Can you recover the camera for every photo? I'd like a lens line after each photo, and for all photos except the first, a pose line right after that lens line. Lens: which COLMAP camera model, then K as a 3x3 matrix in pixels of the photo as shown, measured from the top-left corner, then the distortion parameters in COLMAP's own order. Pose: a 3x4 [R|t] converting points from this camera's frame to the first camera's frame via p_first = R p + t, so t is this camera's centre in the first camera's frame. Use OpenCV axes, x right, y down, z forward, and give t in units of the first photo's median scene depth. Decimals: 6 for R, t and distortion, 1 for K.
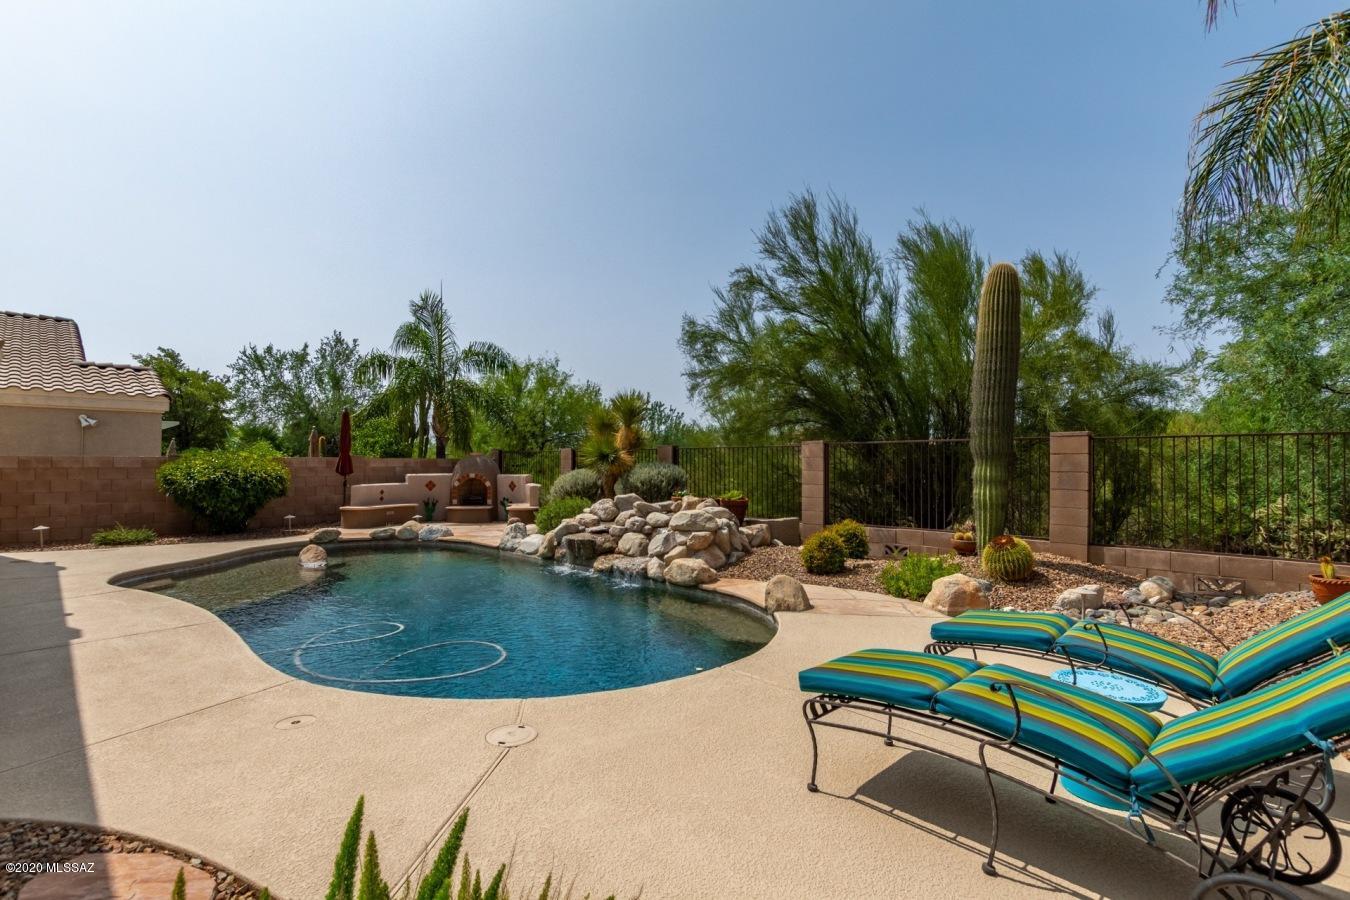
lens RADIAL K [[644.3, 0, 676.9], [0, 644.3, 461.3], [0, 0, 1]] dist [0.001861, 0.000088]
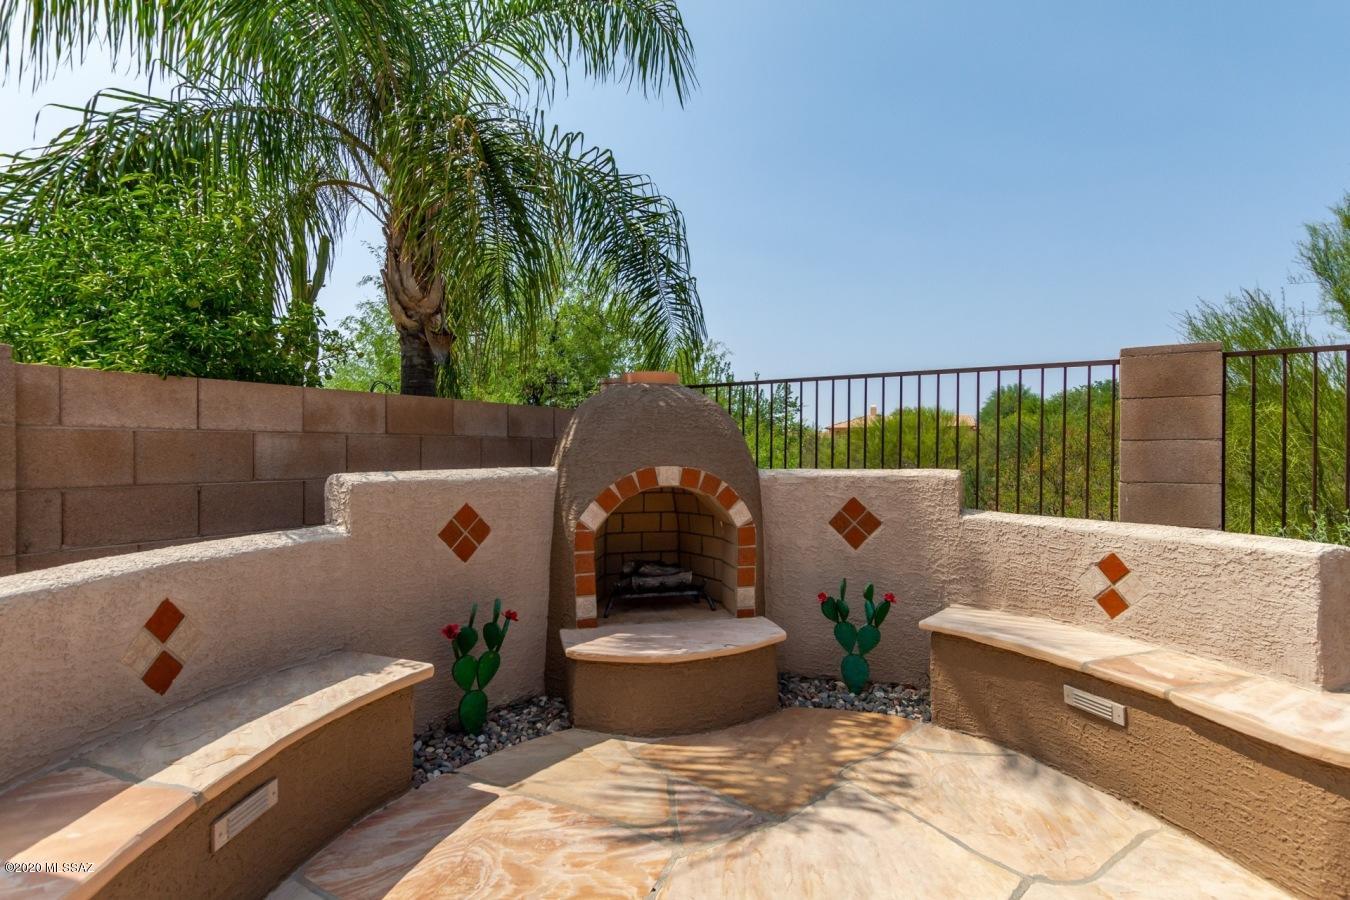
lens RADIAL K [[644.3, 0, 676.9], [0, 644.3, 461.3], [0, 0, 1]] dist [0.001861, 0.000088]
pose [[0.971288, -0.008081, 0.237770, -0.494454], [0.005972, 0.999936, 0.009592, 0.020718], [-0.237832, -0.007897, 0.971274, 1.082563]]
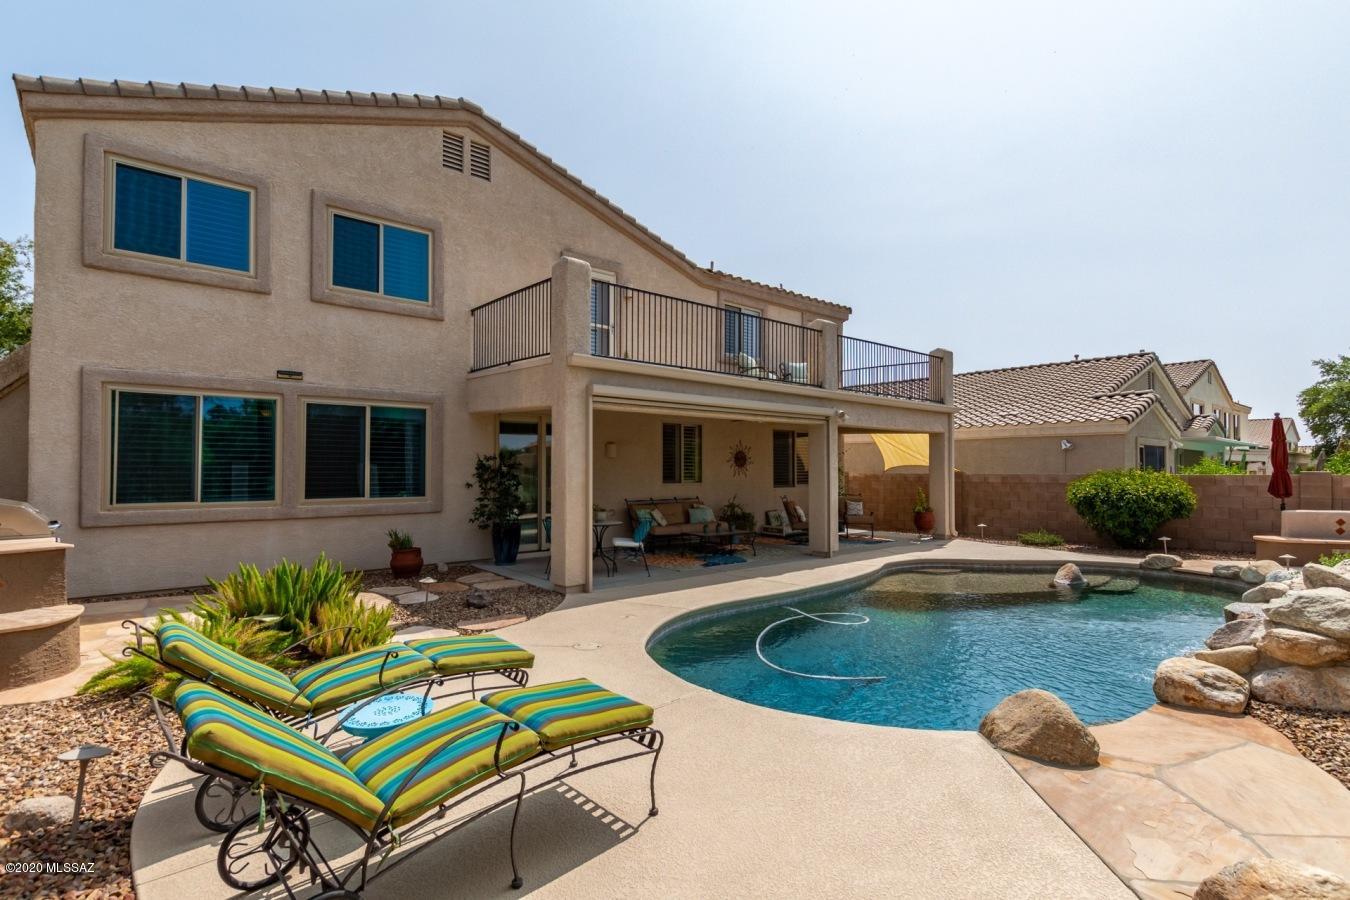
lens RADIAL K [[644.3, 0, 676.9], [0, 644.3, 461.3], [0, 0, 1]] dist [0.001861, 0.000088]
pose [[-0.059545, -0.014427, -0.998121, 0.412310], [0.002364, 0.999891, -0.014594, -0.016319], [0.998223, -0.003228, -0.059504, 0.362624]]
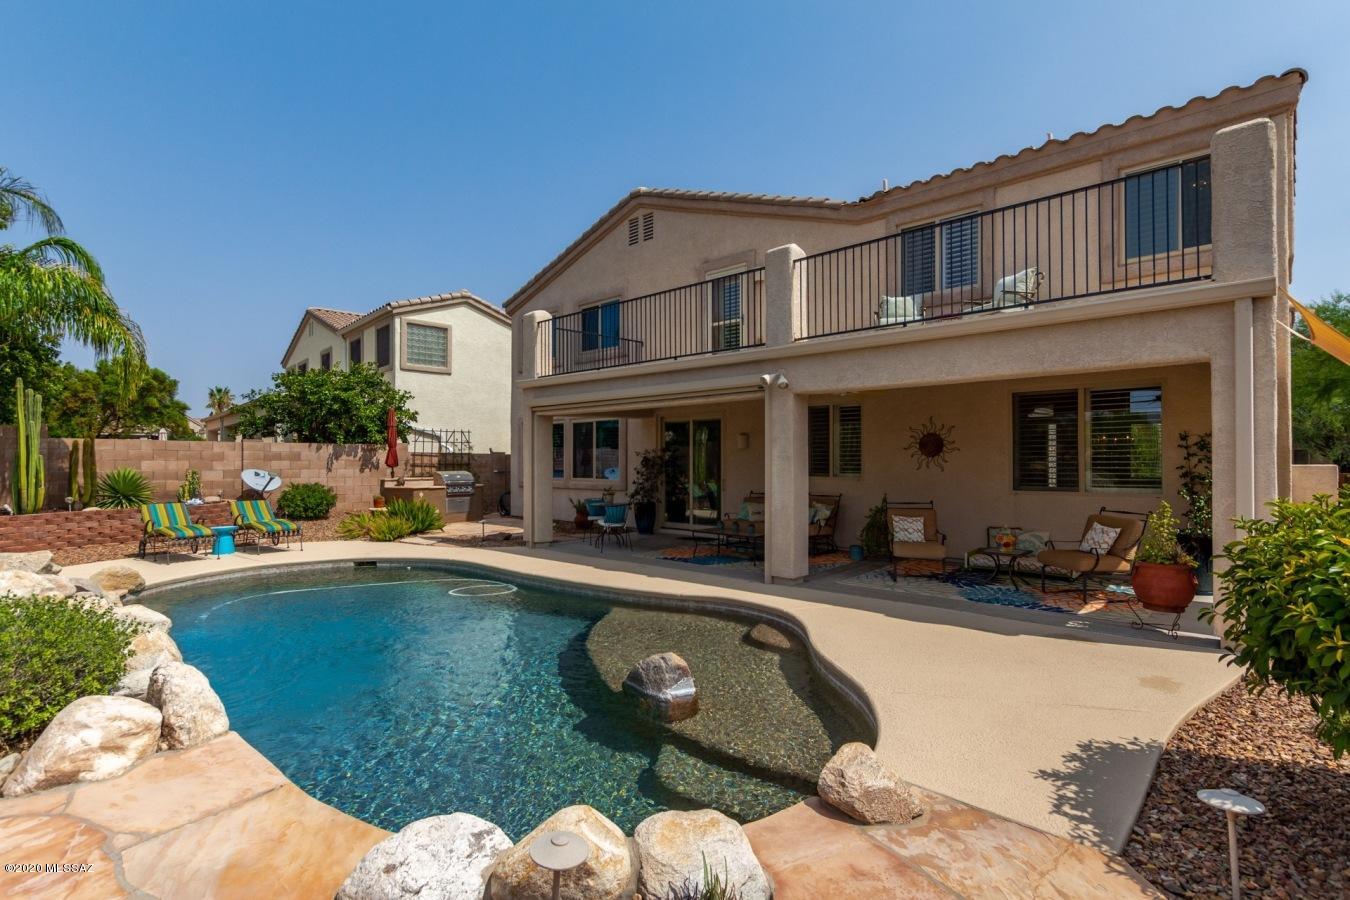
lens RADIAL K [[665.6, 0, 671.7], [0, 665.6, 457.1], [0, 0, 1]] dist [0.015109, 0.000131]
pose [[-0.998339, -0.001303, -0.057605, -0.447310], [-0.000580, 0.999921, -0.012571, -0.010975], [0.057617, -0.012517, -0.998260, 1.268735]]
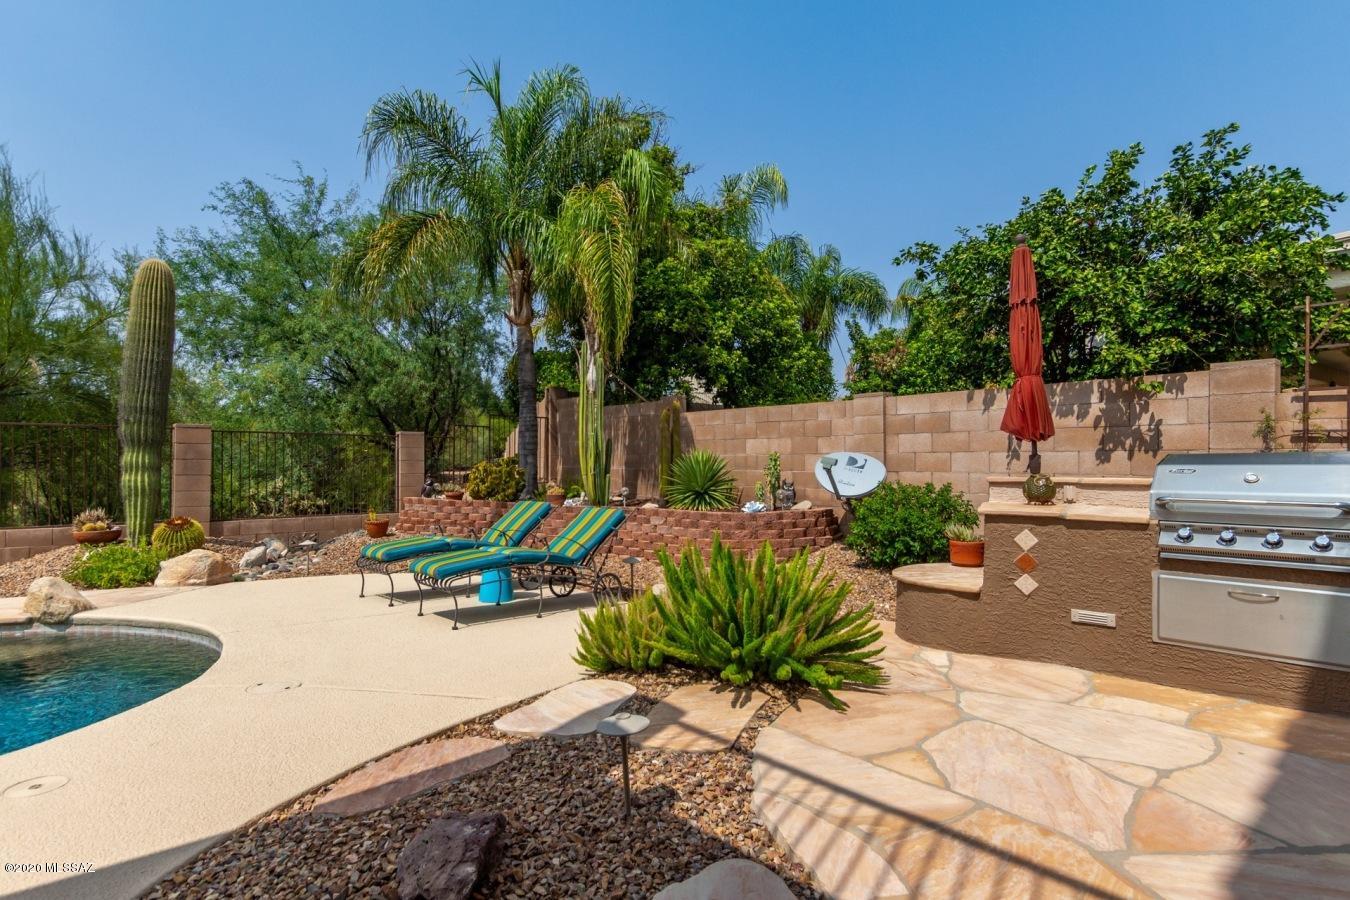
lens RADIAL K [[706.8, 0, 675.0], [0, 706.8, 450.0], [0, 0, 1]] dist [0.024006, 0.000332]
pose [[0.027056, 0.019829, 0.999437, -0.403892], [-0.010603, 0.999753, -0.019548, 0.010228], [-0.999578, -0.010068, 0.027260, 0.077464]]
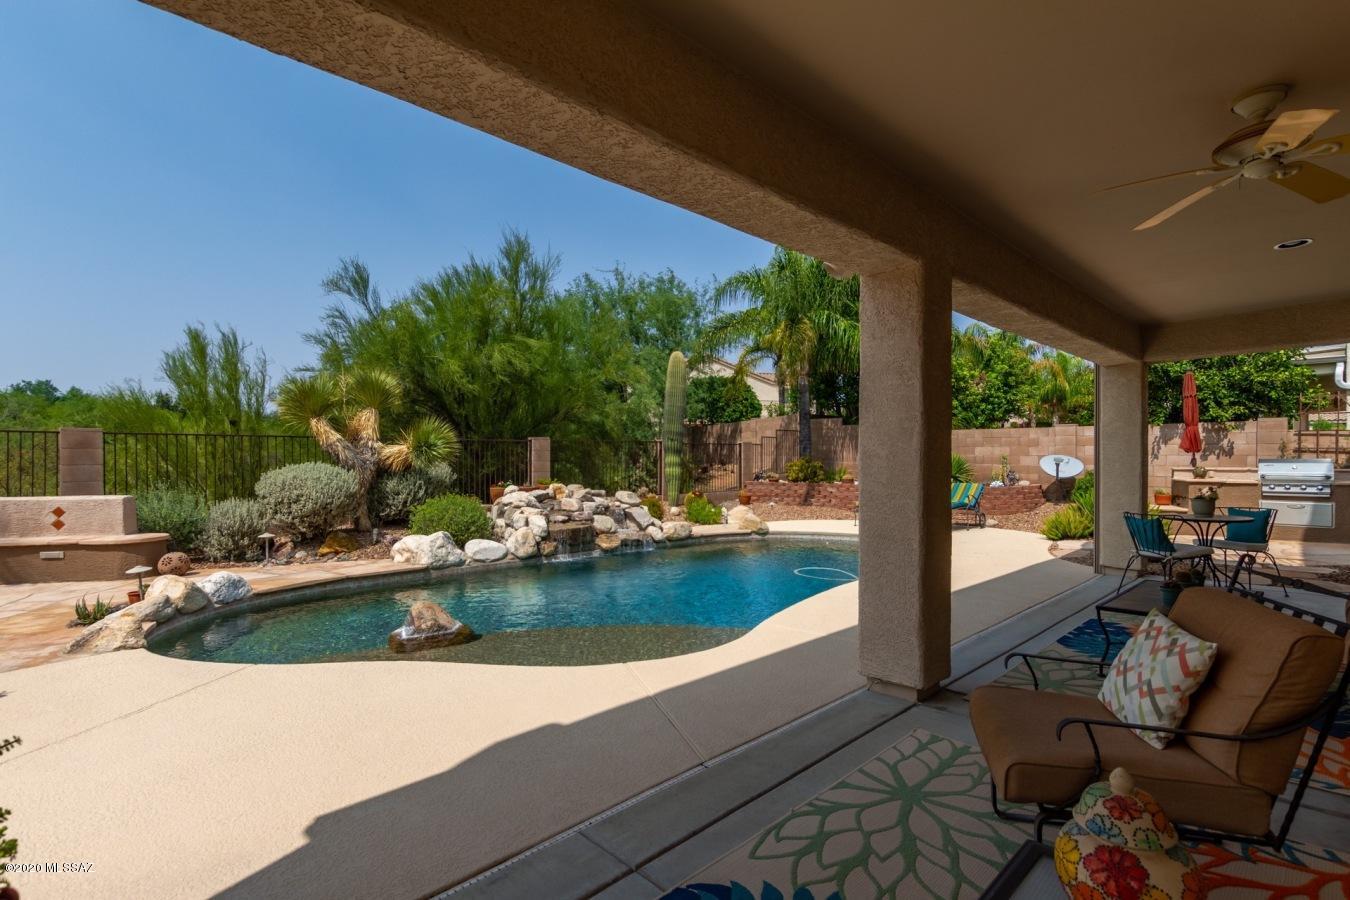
lens RADIAL K [[665.6, 0, 671.7], [0, 665.6, 457.1], [0, 0, 1]] dist [0.015109, 0.000131]
pose [[-0.015649, -0.001843, 0.999876, -0.962972], [-0.005787, 0.999982, 0.001752, 0.003041], [-0.999861, -0.005759, -0.015659, 0.674917]]
